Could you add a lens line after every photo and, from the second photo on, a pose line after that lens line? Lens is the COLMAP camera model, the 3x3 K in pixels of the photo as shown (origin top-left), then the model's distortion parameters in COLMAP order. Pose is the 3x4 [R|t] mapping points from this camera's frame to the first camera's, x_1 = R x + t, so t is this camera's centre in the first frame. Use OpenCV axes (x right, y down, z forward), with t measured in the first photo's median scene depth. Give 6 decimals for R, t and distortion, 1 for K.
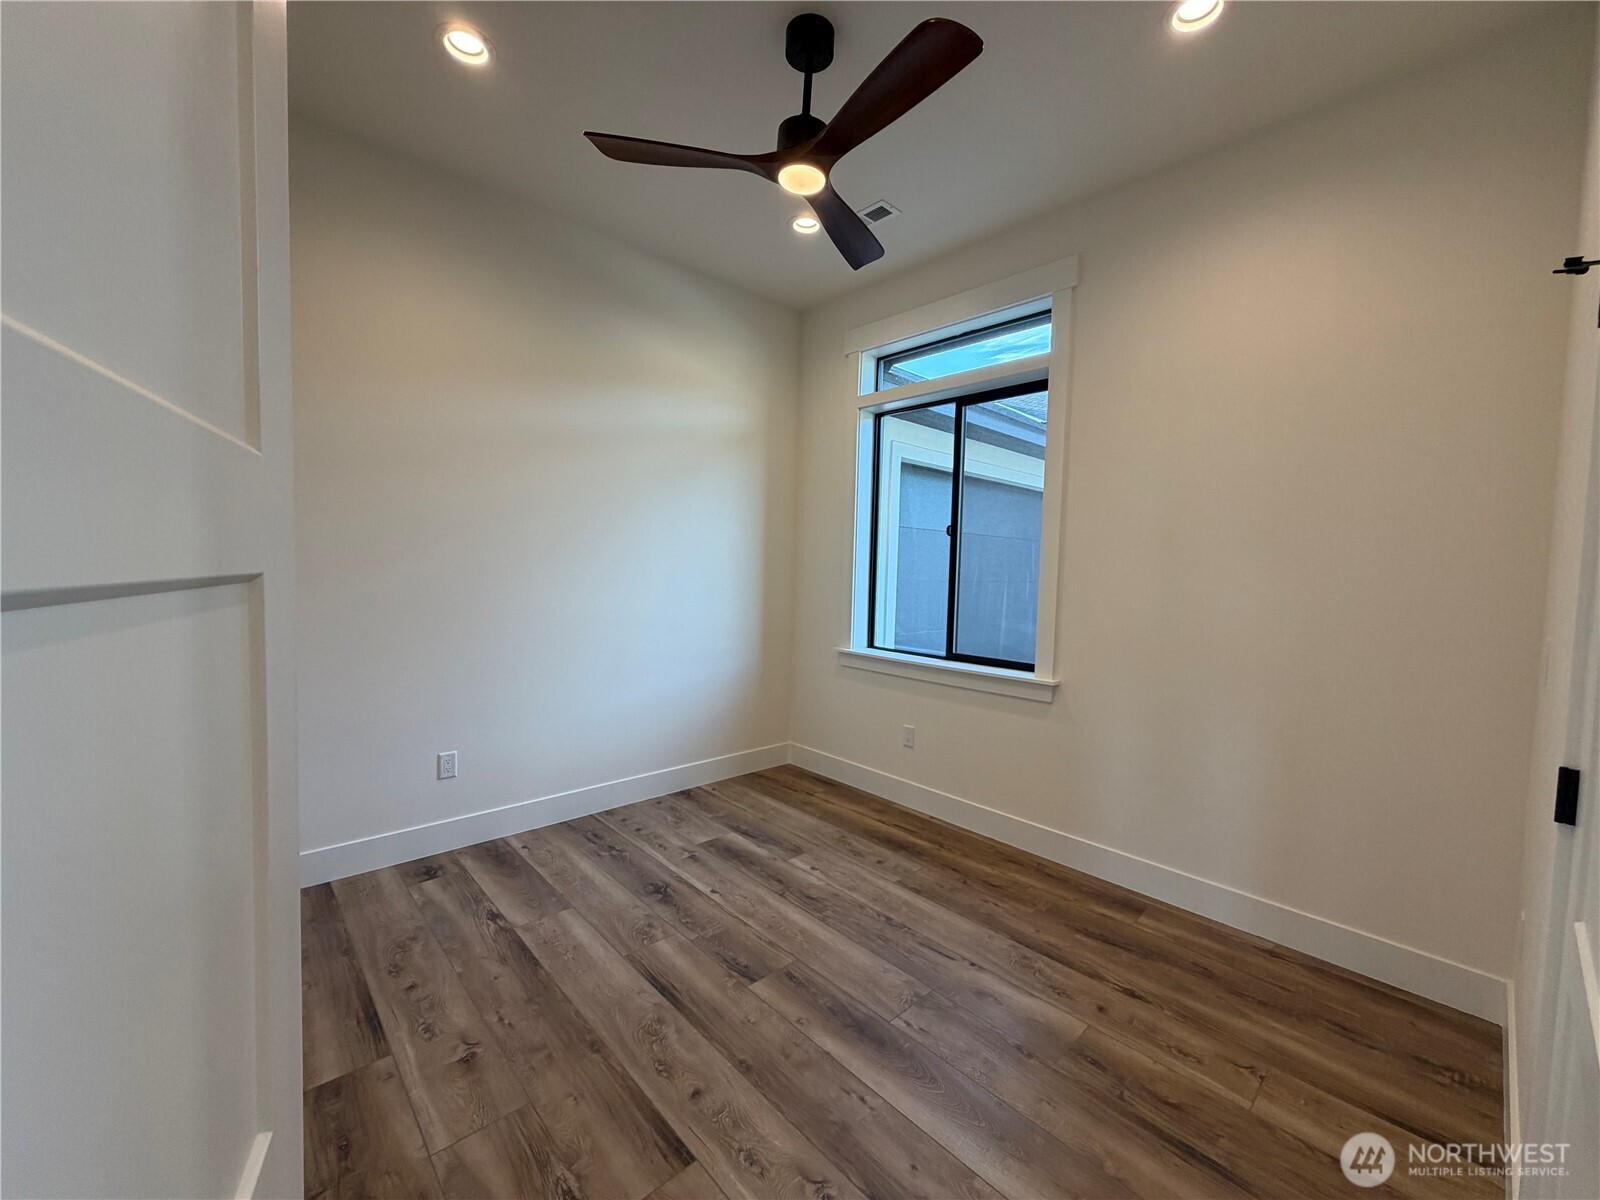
lens RADIAL K [[637.7, 0, 796.4], [0, 637.7, 597.7], [0, 0, 1]] dist [0.000017, 0.000392]
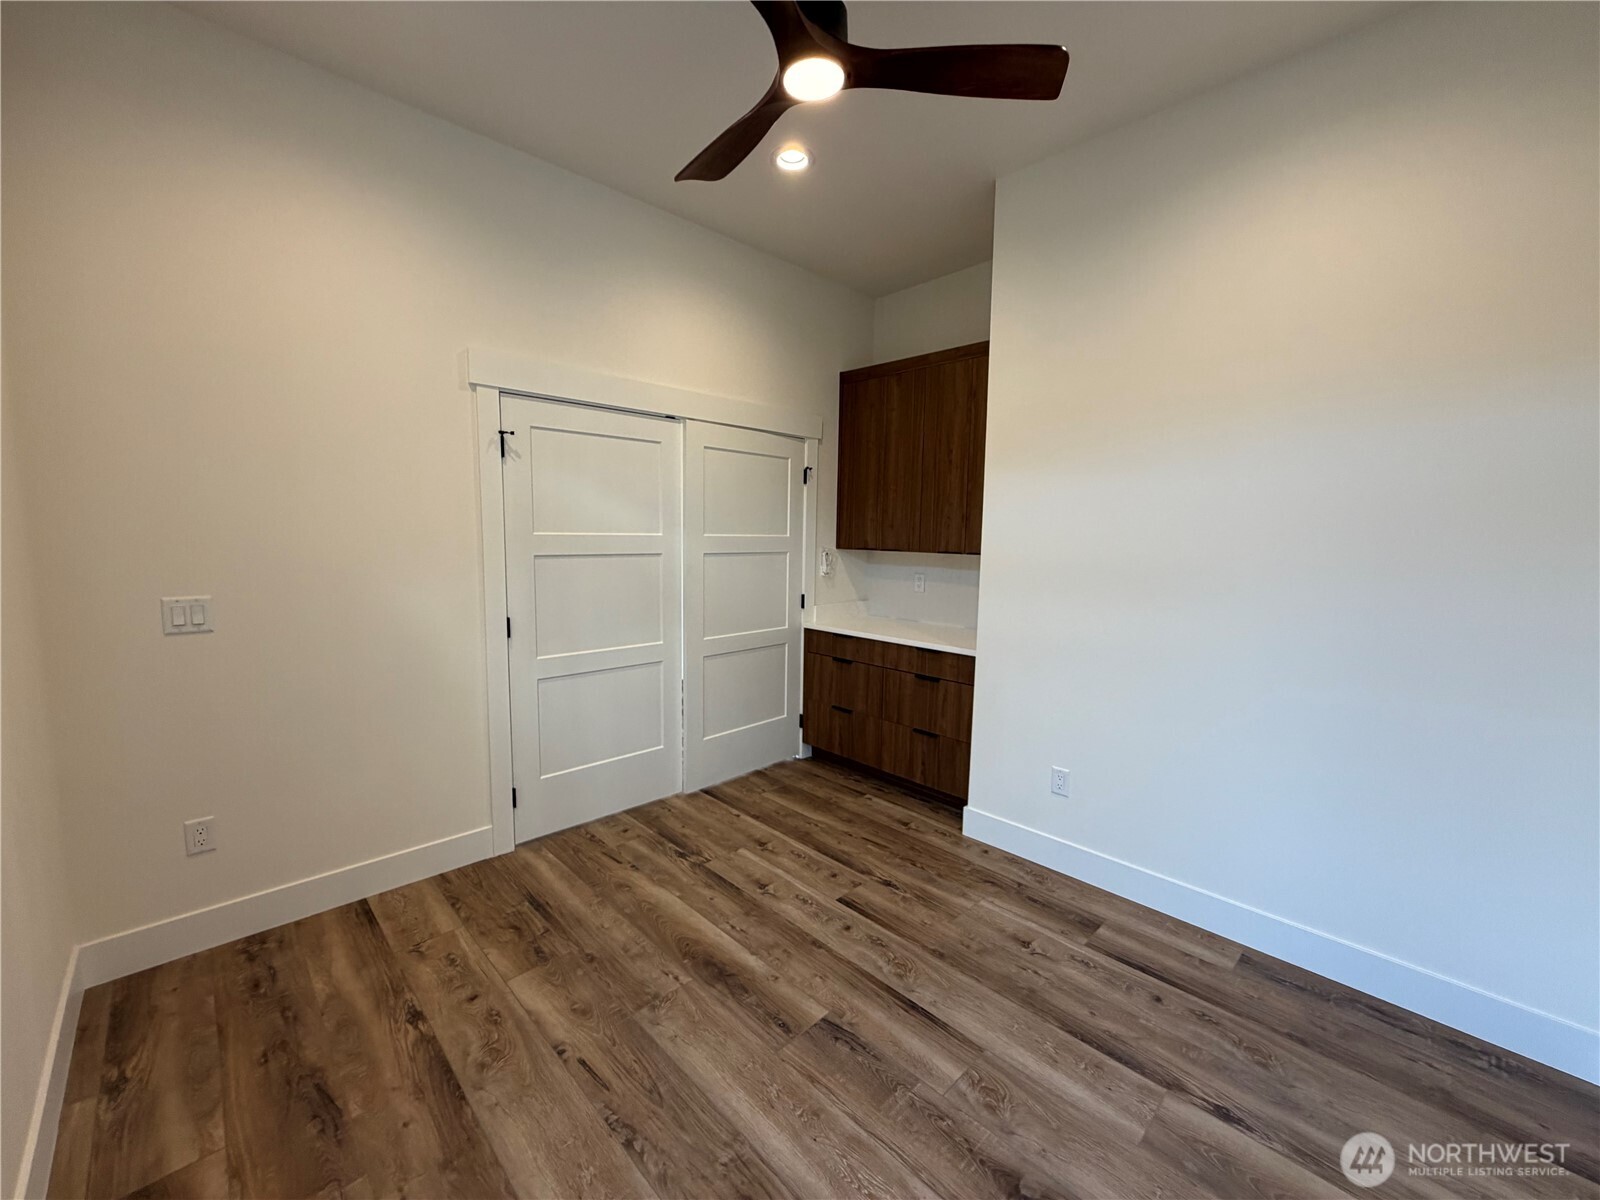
lens RADIAL K [[637.7, 0, 796.4], [0, 637.7, 597.7], [0, 0, 1]] dist [0.000017, 0.000392]
pose [[-0.998647, -0.040904, -0.032096, 0.029379], [-0.045351, 0.987188, 0.152984, -0.148664], [0.025427, 0.154232, -0.987707, 1.888153]]
